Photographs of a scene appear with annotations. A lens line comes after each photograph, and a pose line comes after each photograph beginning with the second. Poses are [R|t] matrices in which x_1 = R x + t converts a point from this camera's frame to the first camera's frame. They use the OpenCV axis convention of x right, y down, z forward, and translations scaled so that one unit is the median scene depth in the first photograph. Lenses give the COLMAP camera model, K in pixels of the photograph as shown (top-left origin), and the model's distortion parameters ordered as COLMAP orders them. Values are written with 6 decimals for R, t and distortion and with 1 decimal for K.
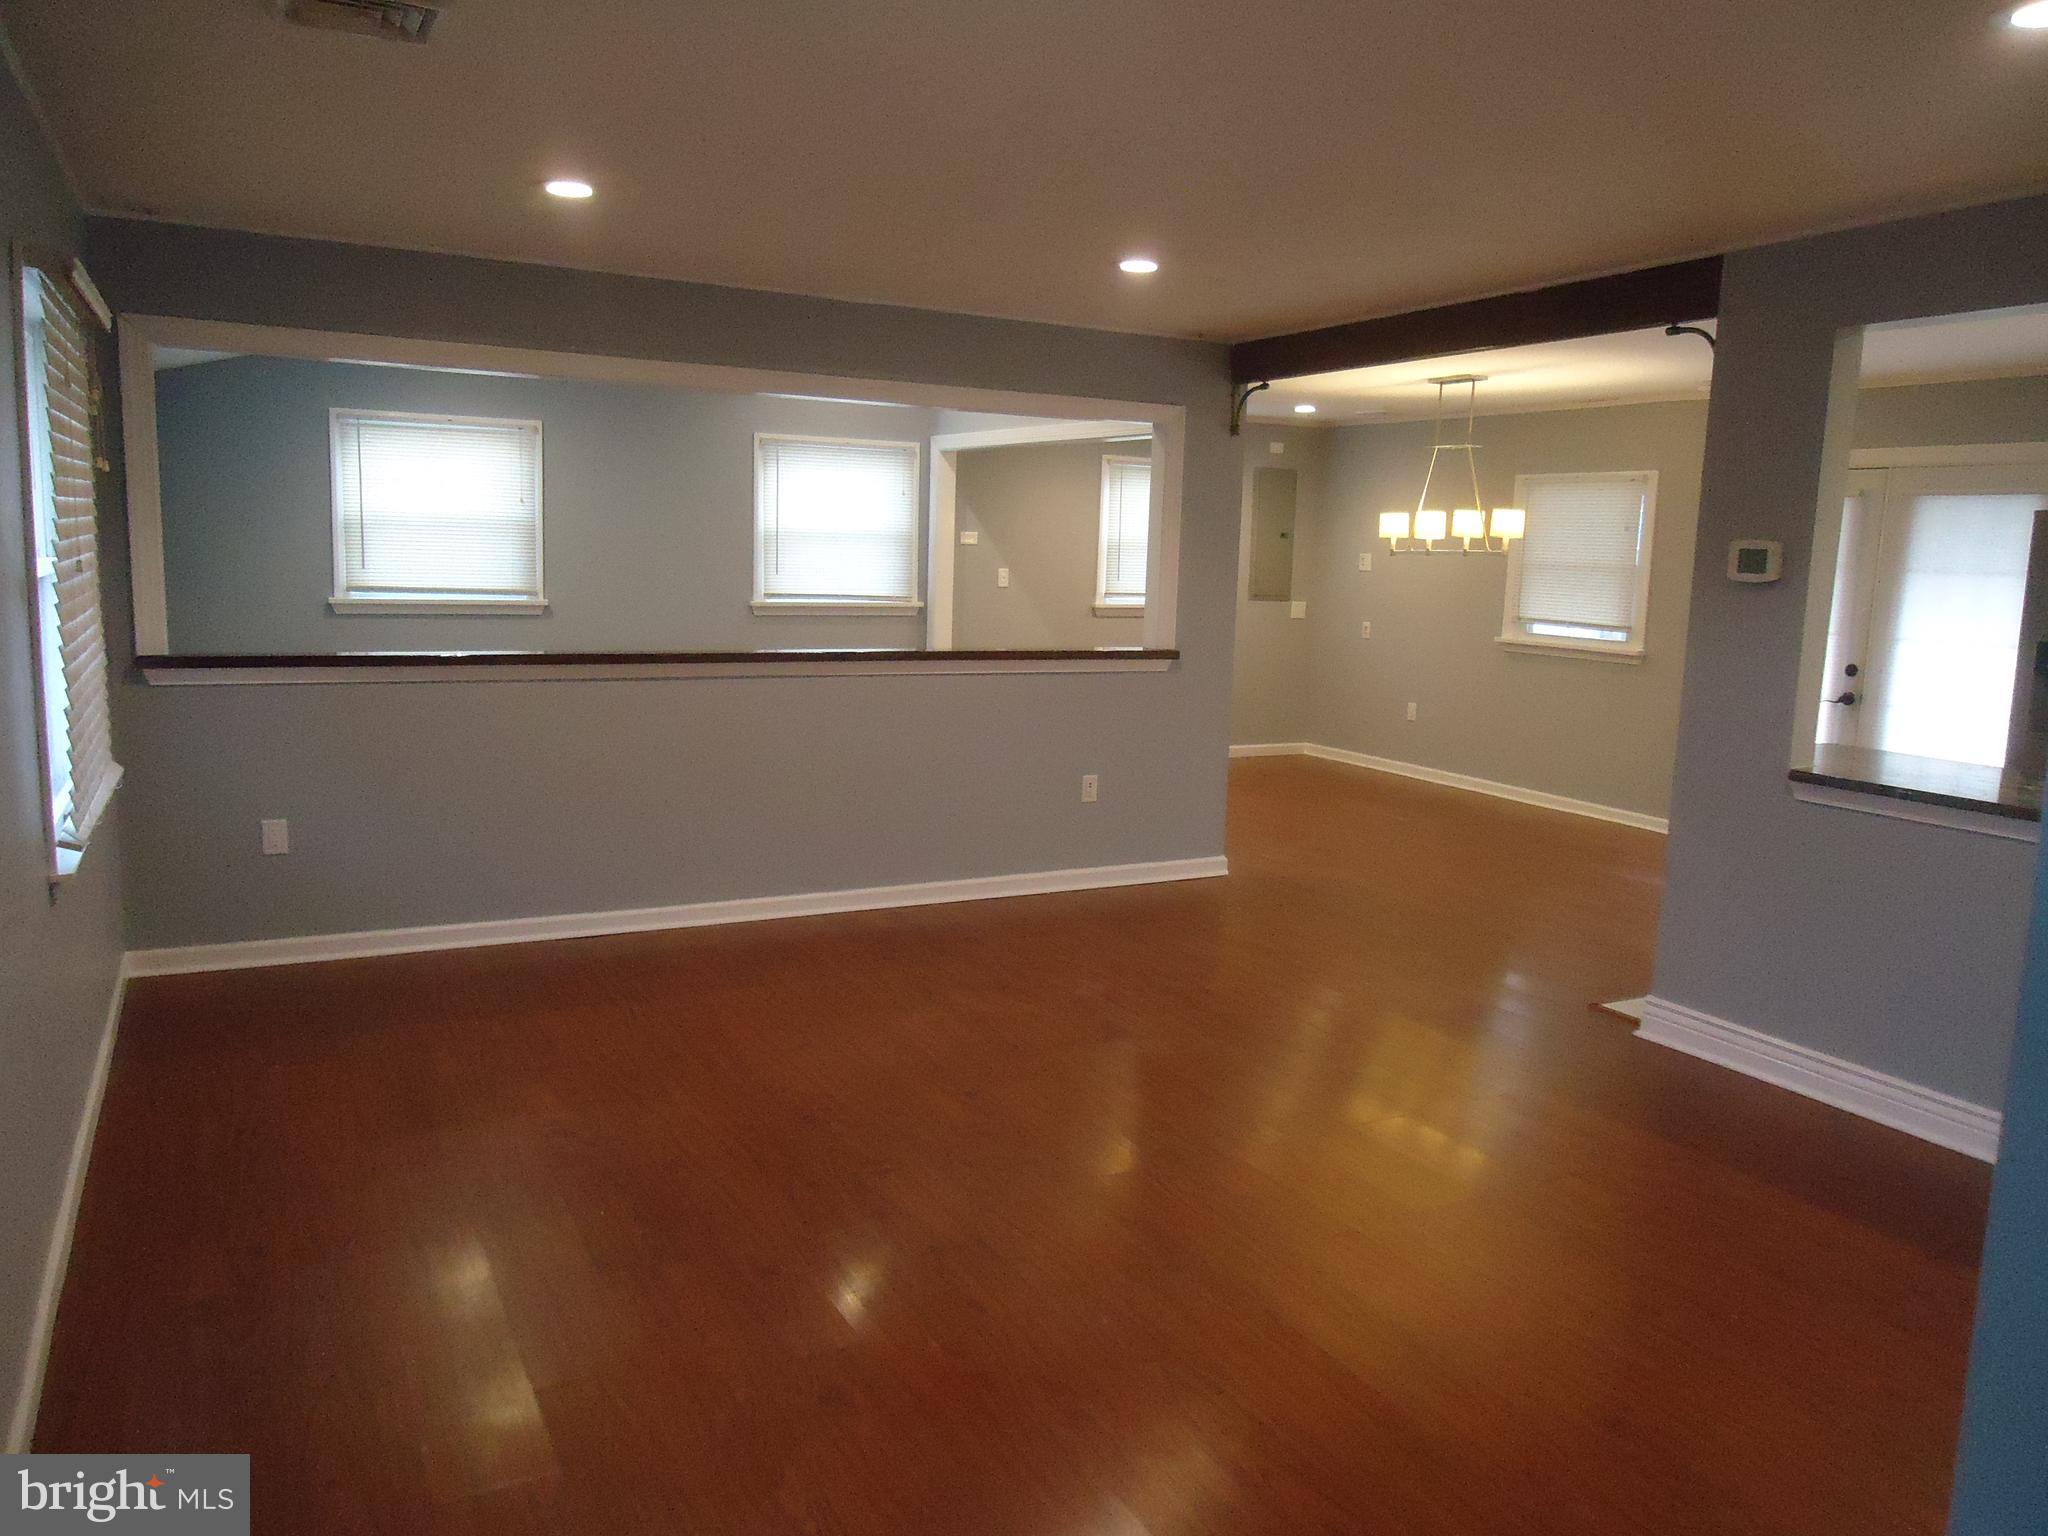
lens RADIAL K [[1490.4, 0, 1024.0], [0, 1490.4, 768.0], [0, 0, 1]] dist [-0.009890, 0.006510]
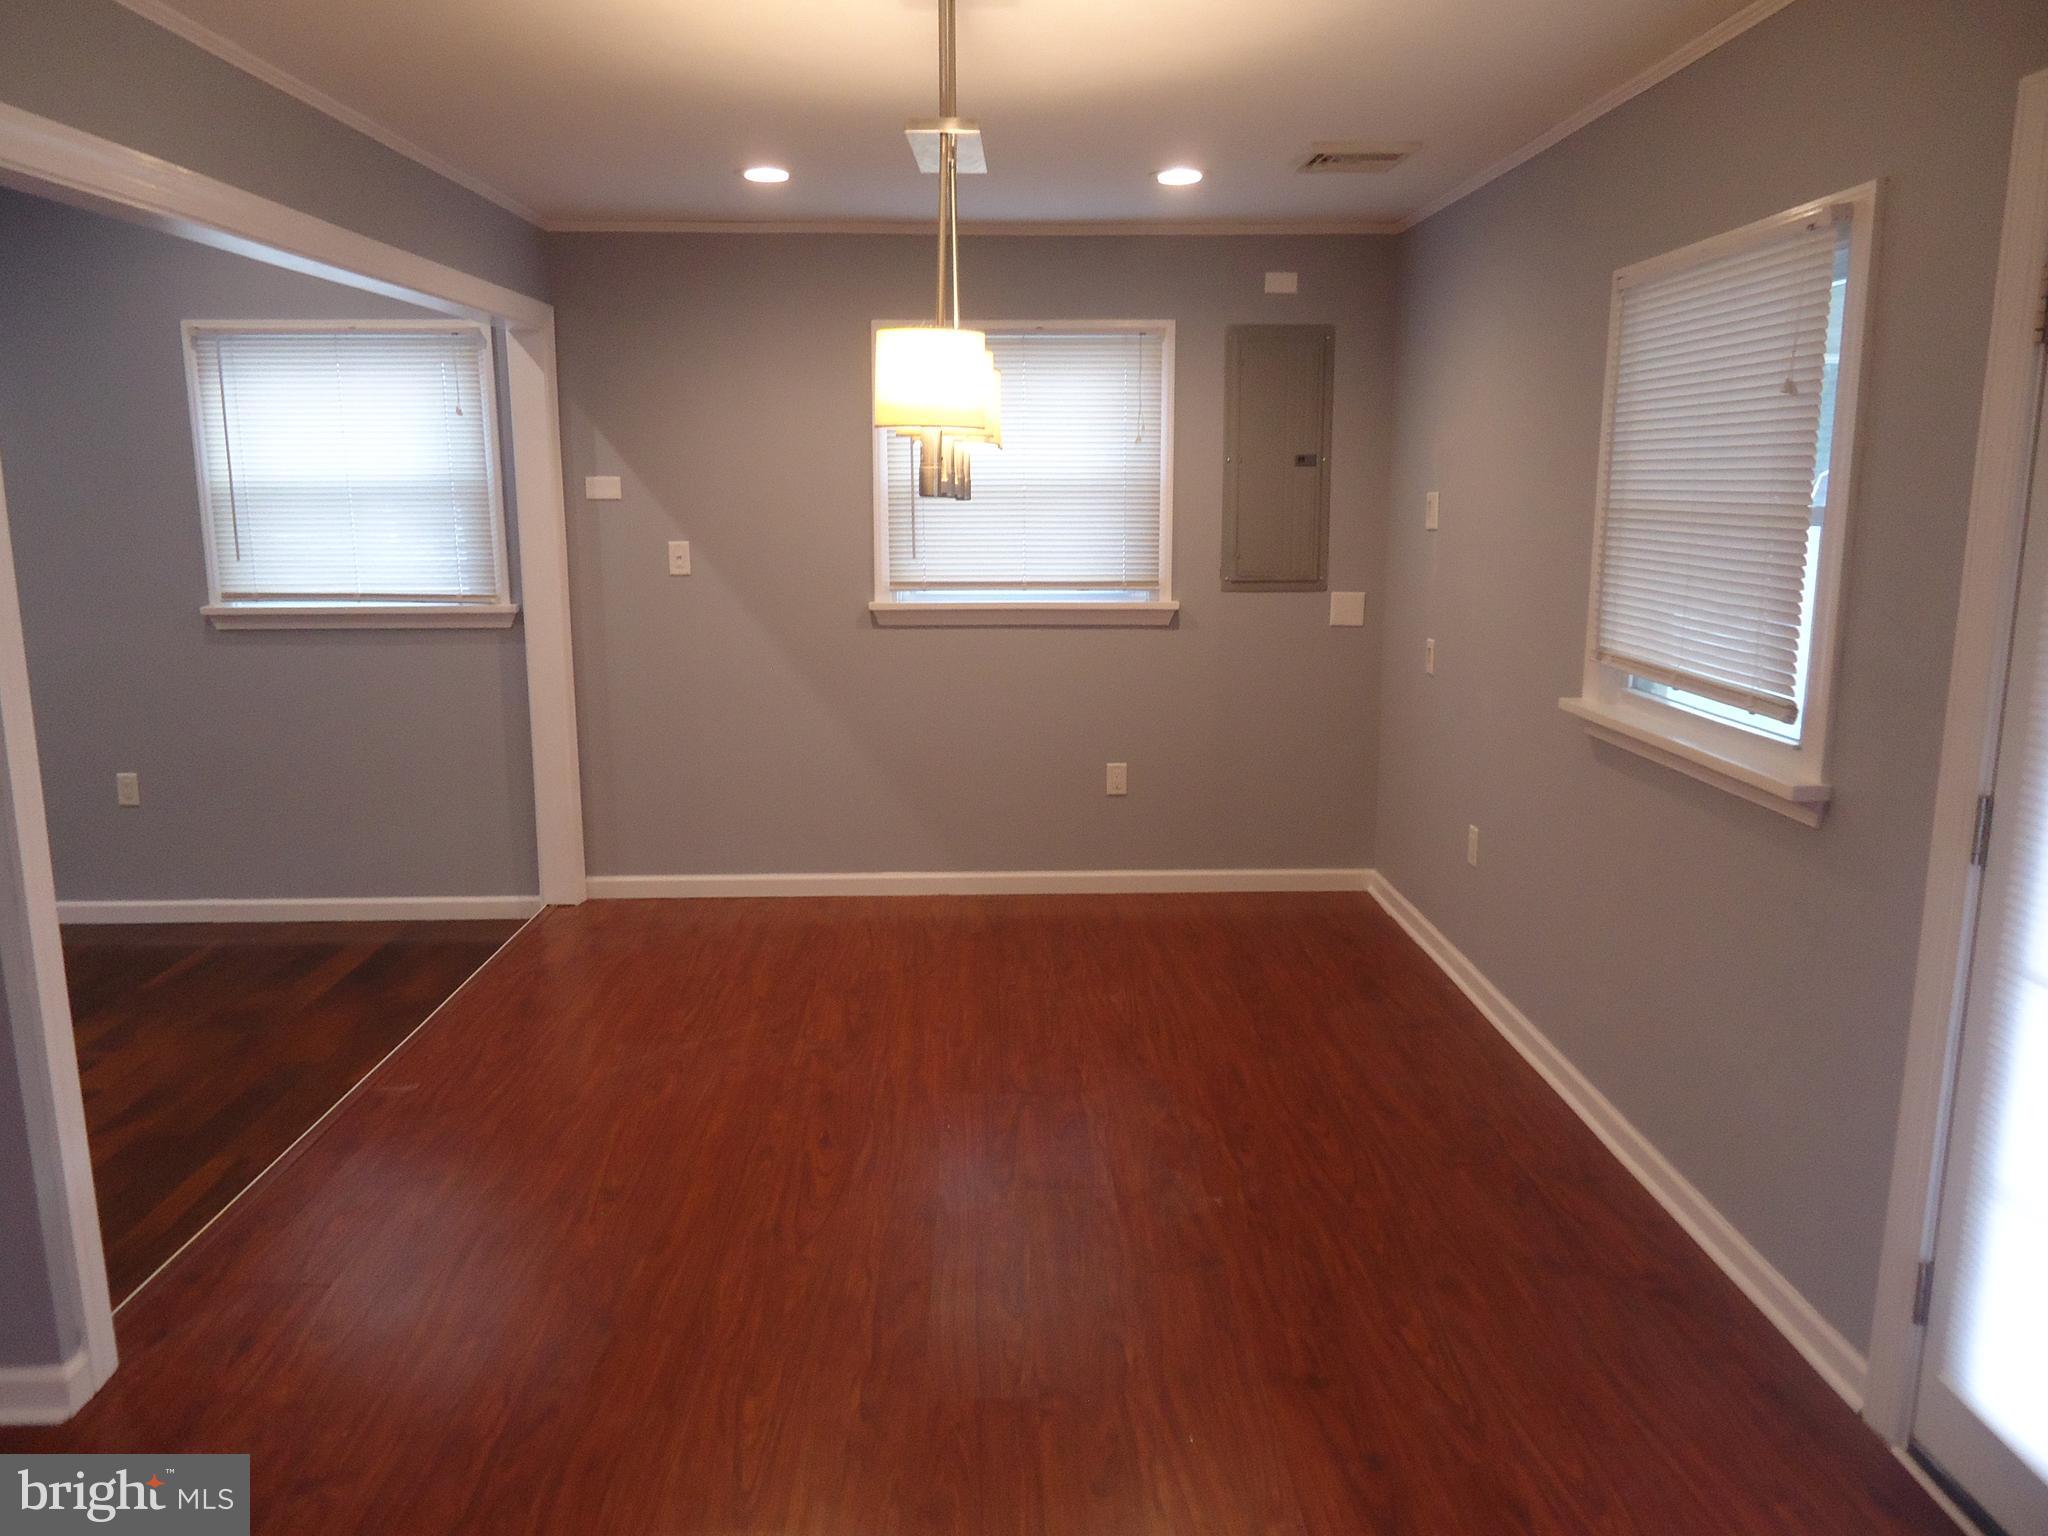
lens RADIAL K [[1490.4, 0, 1024.0], [0, 1490.4, 768.0], [0, 0, 1]] dist [-0.009890, 0.006510]
pose [[0.896431, 0.049748, -0.440382, 0.357528], [-0.036720, 0.998601, 0.038061, -0.077848], [0.441659, -0.017948, 0.897003, 0.576610]]
